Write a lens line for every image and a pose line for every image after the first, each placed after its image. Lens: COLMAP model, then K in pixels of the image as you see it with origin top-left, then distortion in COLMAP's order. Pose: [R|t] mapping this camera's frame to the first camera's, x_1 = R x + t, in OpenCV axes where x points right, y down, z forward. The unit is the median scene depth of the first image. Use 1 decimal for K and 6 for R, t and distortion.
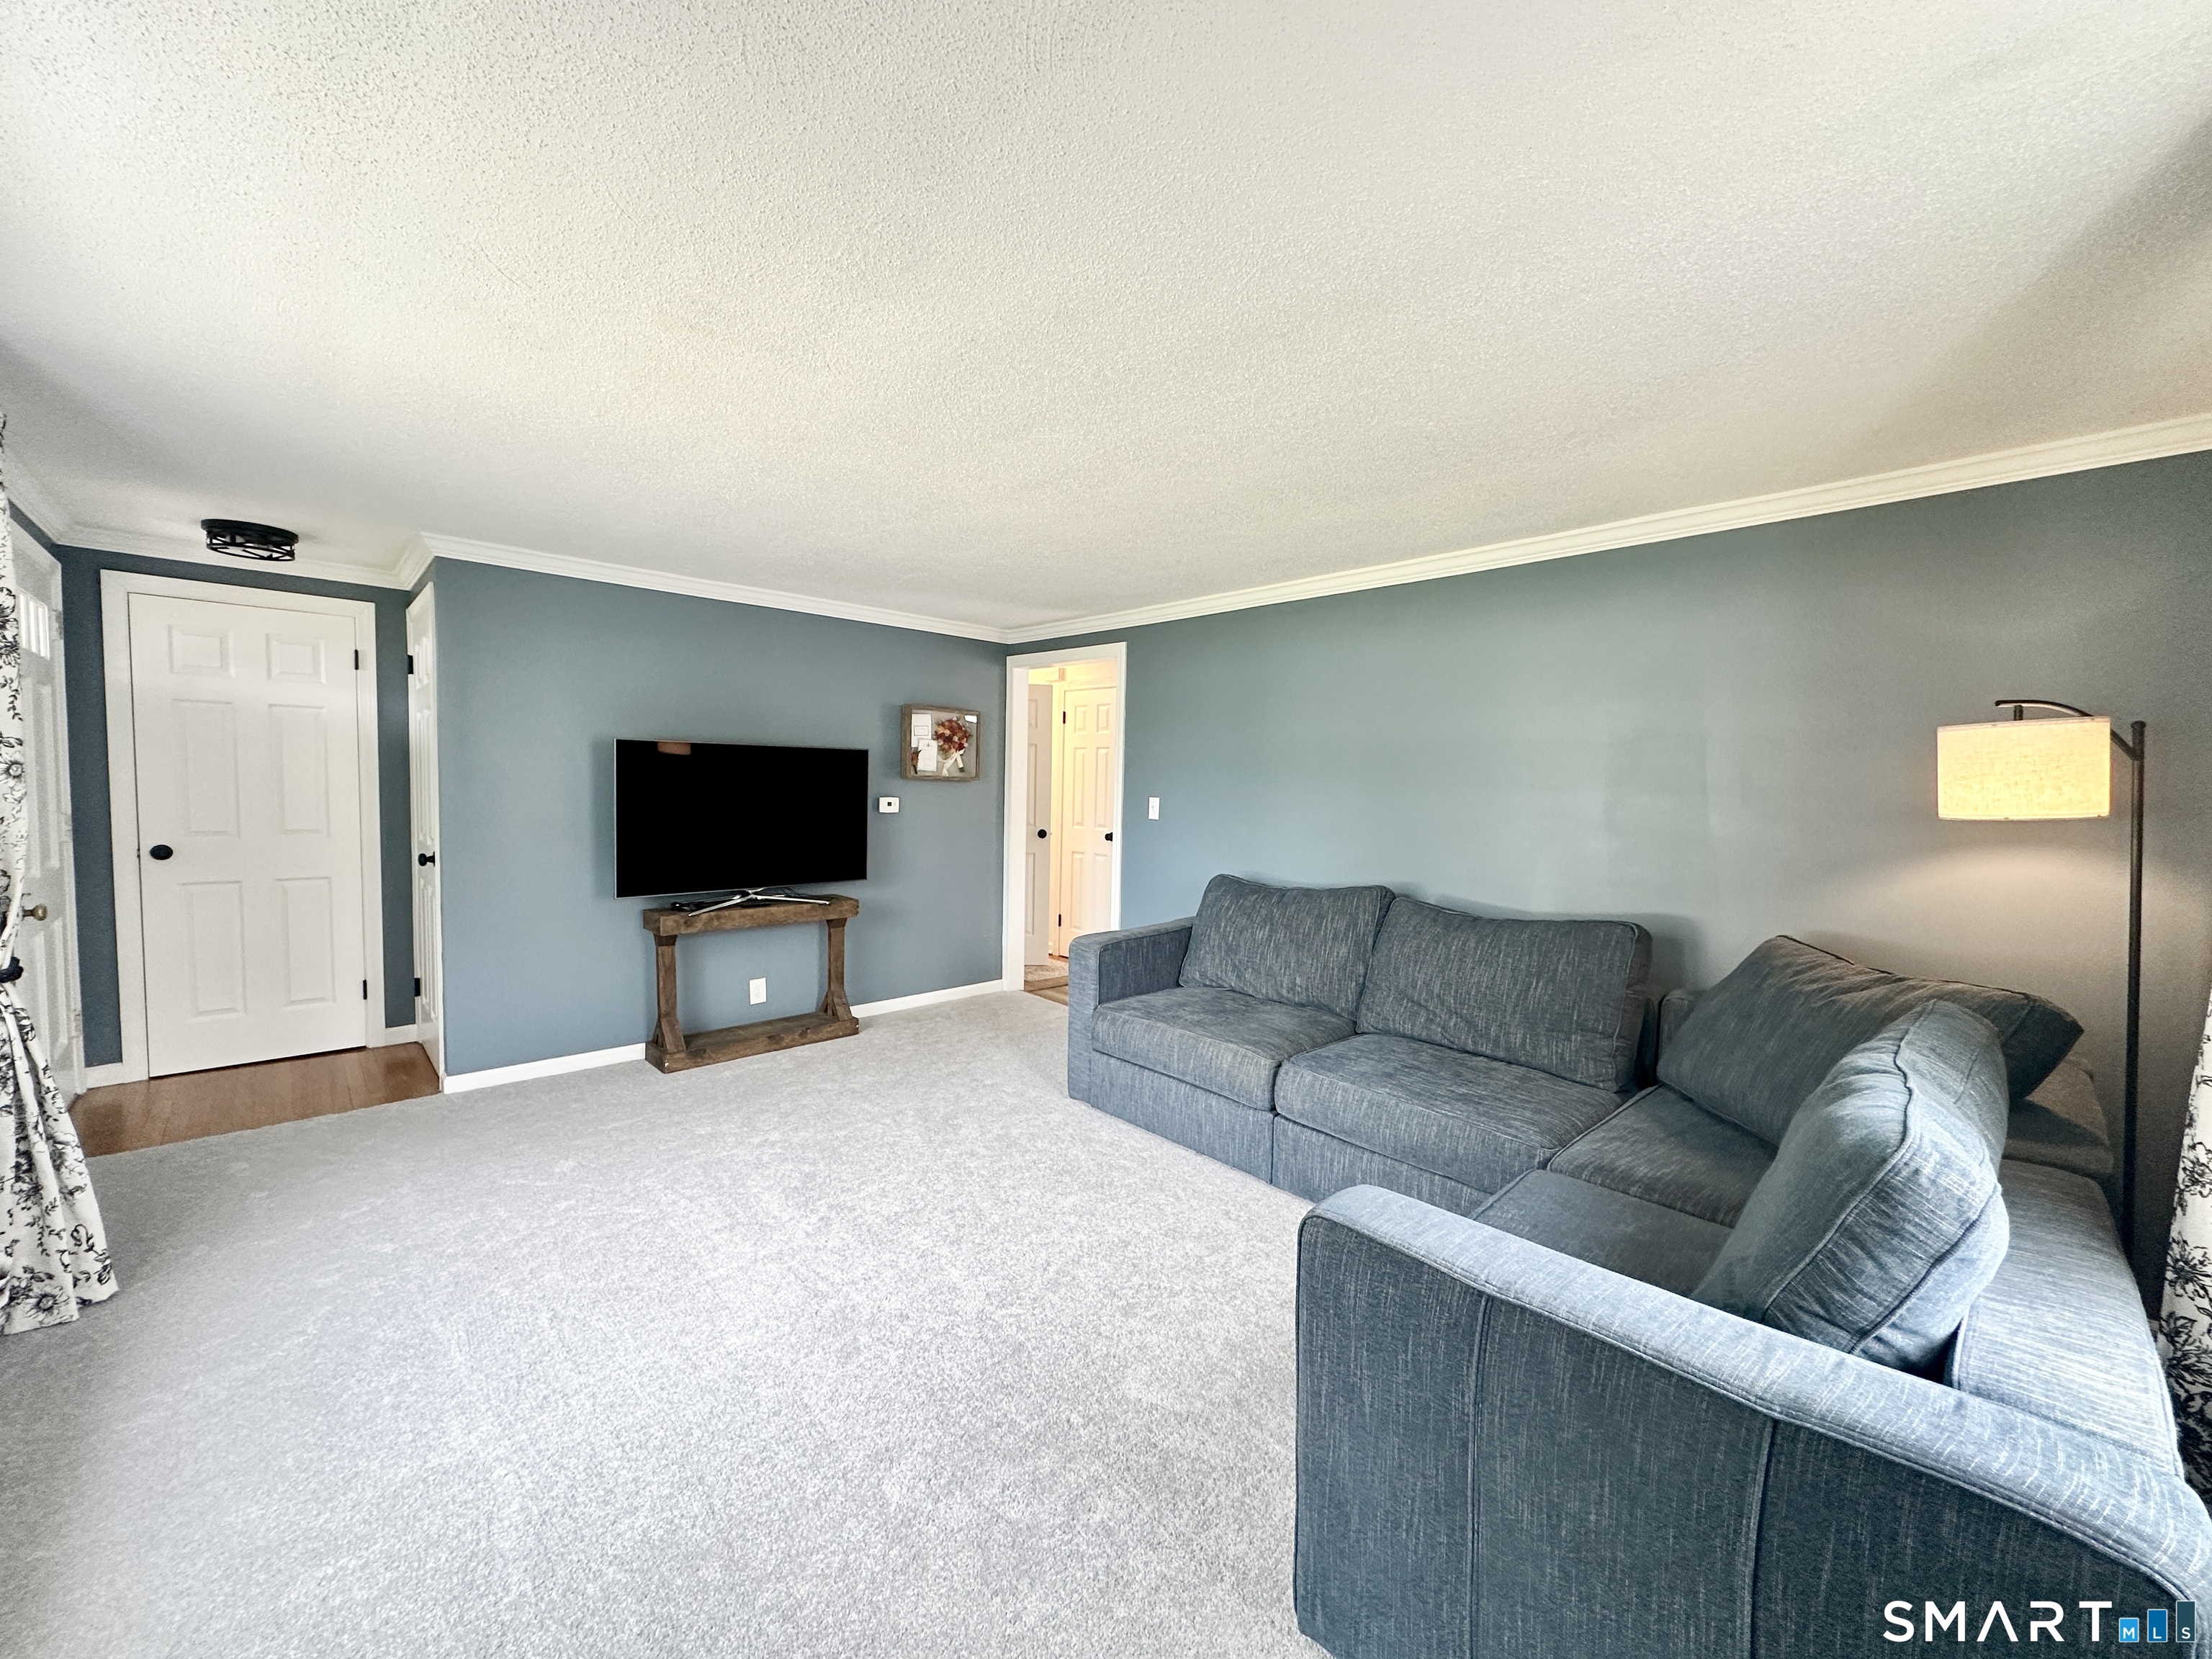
lens RADIAL K [[882.3, 0, 1102.2], [0, 882.3, 827.2], [0, 0, 1]] dist [-0.001623, 0.000639]
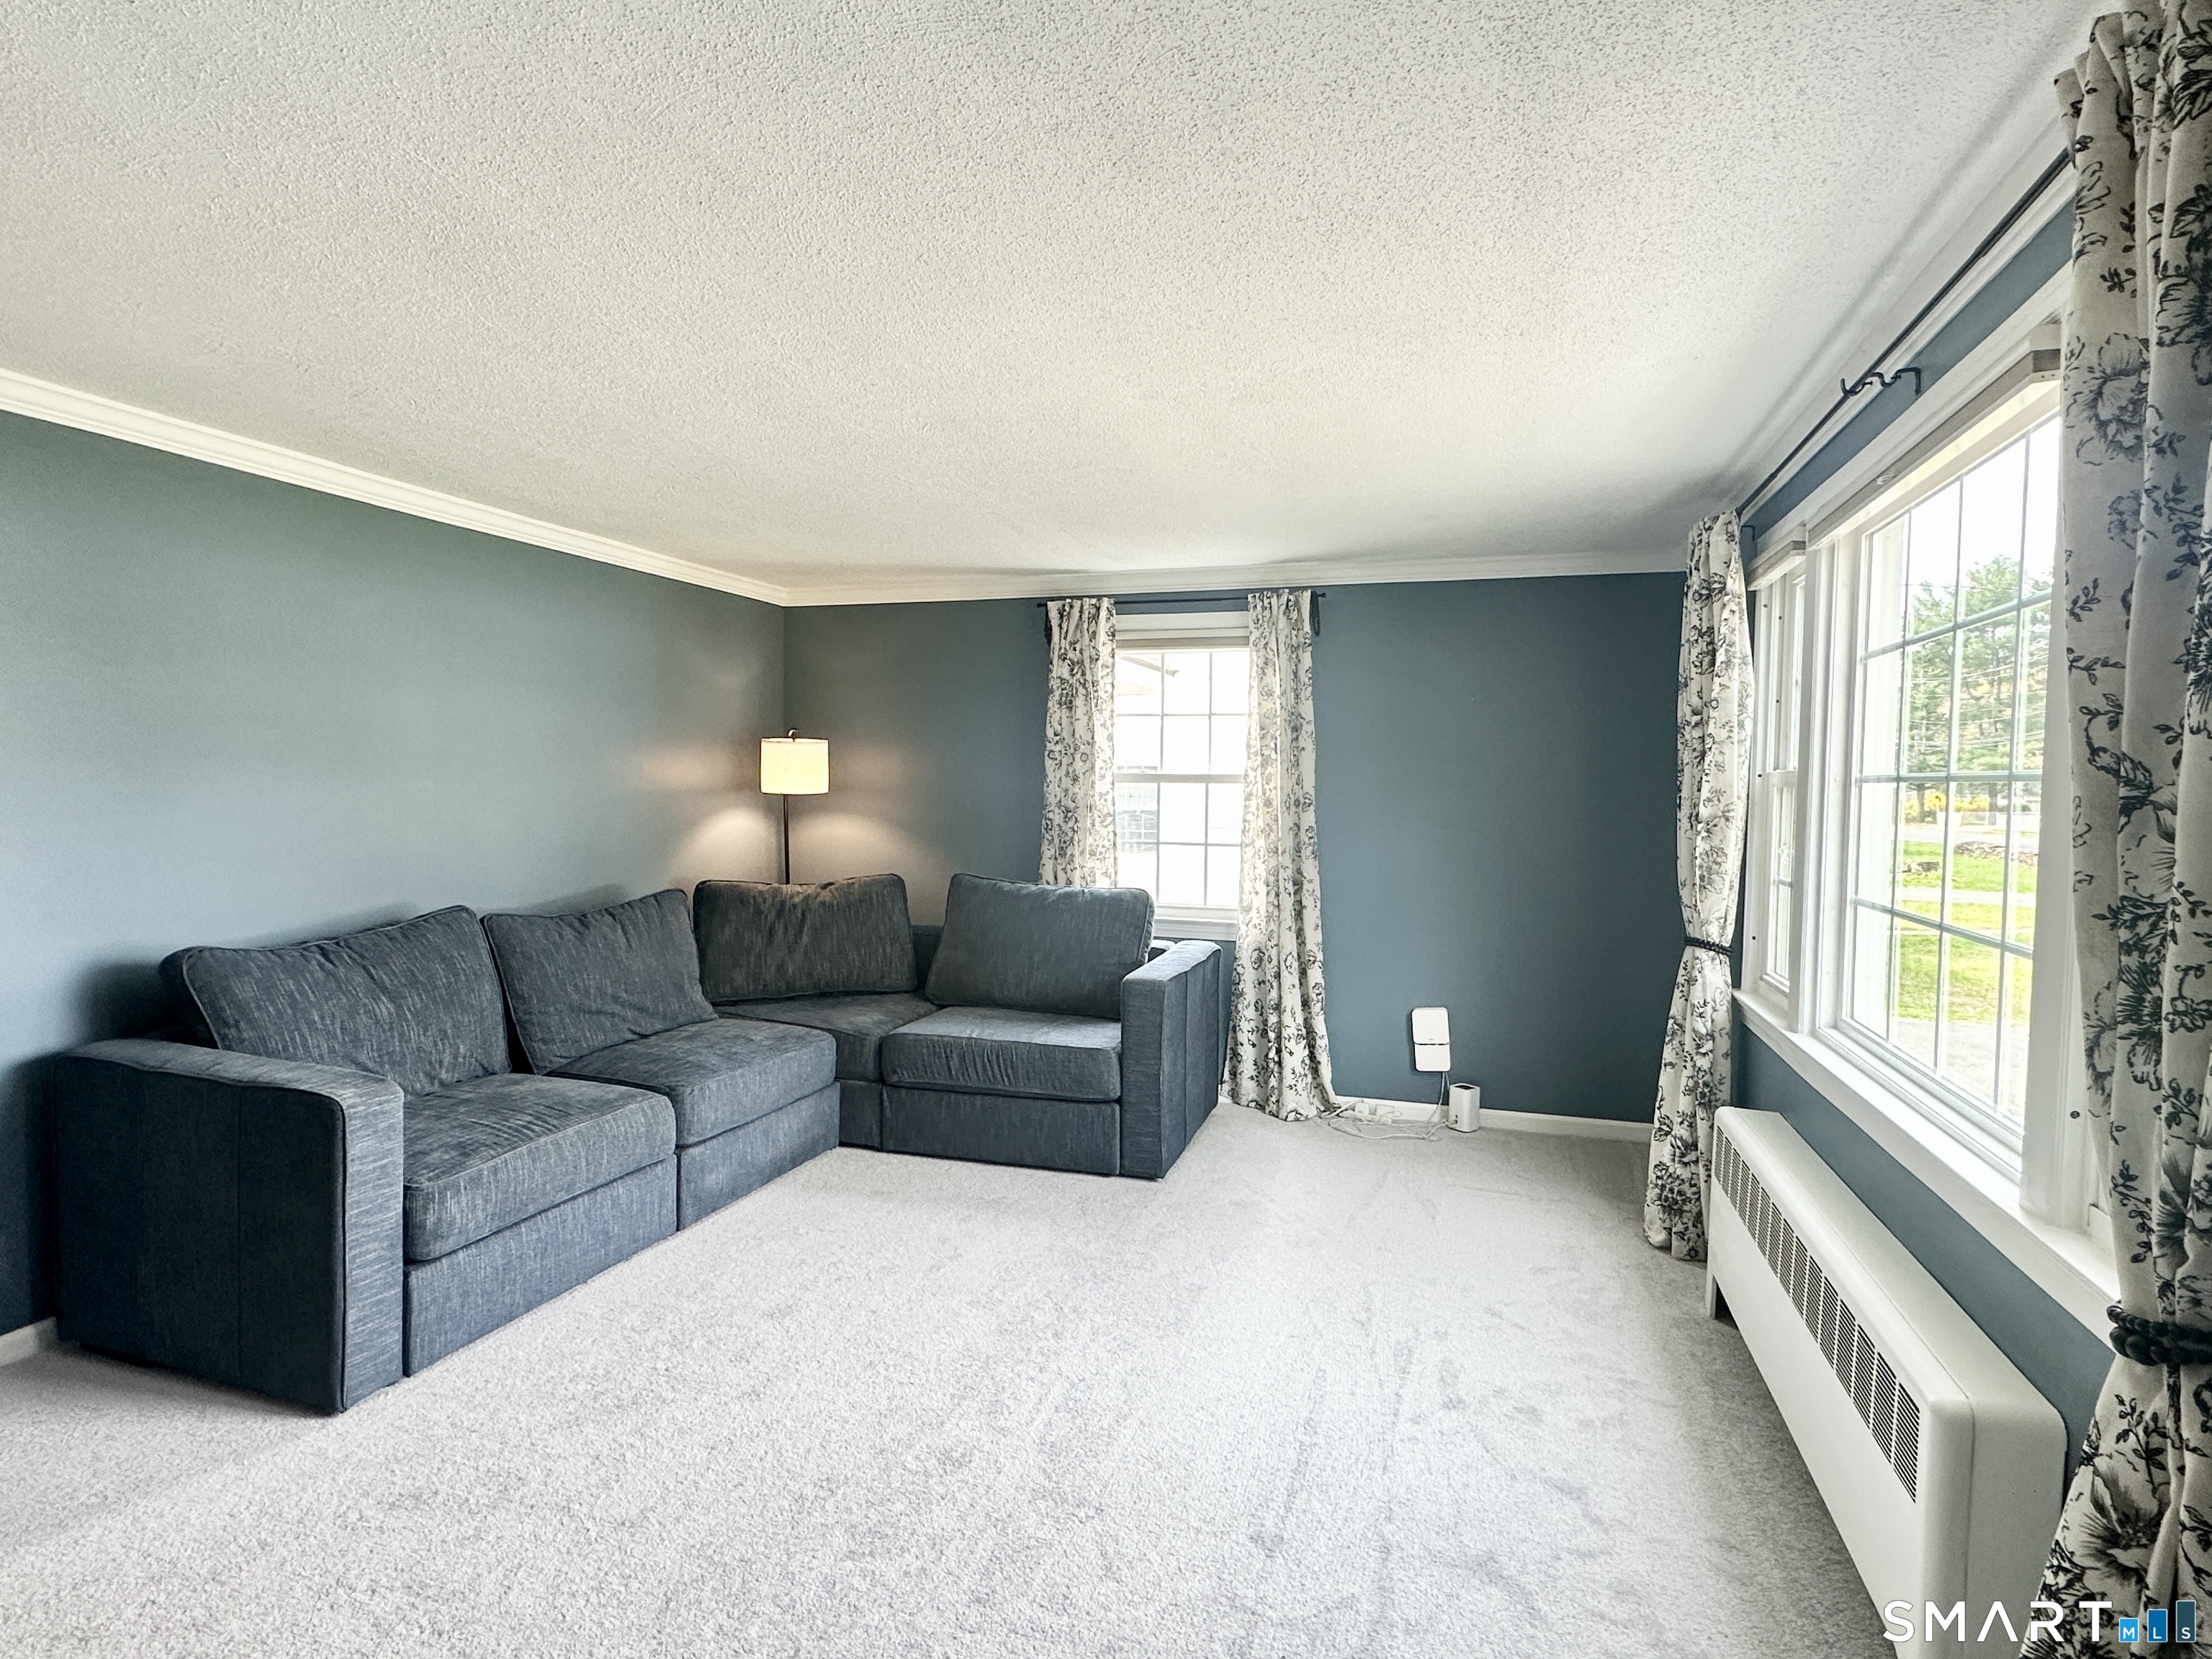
lens RADIAL K [[1165.4, 0, 1105.9], [0, 1165.4, 828.4], [0, 0, 1]] dist [-0.001415, -0.000106]
pose [[-0.468572, -0.066134, 0.880946, -0.912982], [0.025584, 0.995760, 0.088361, -0.083937], [-0.883055, 0.063942, -0.464893, 1.018771]]
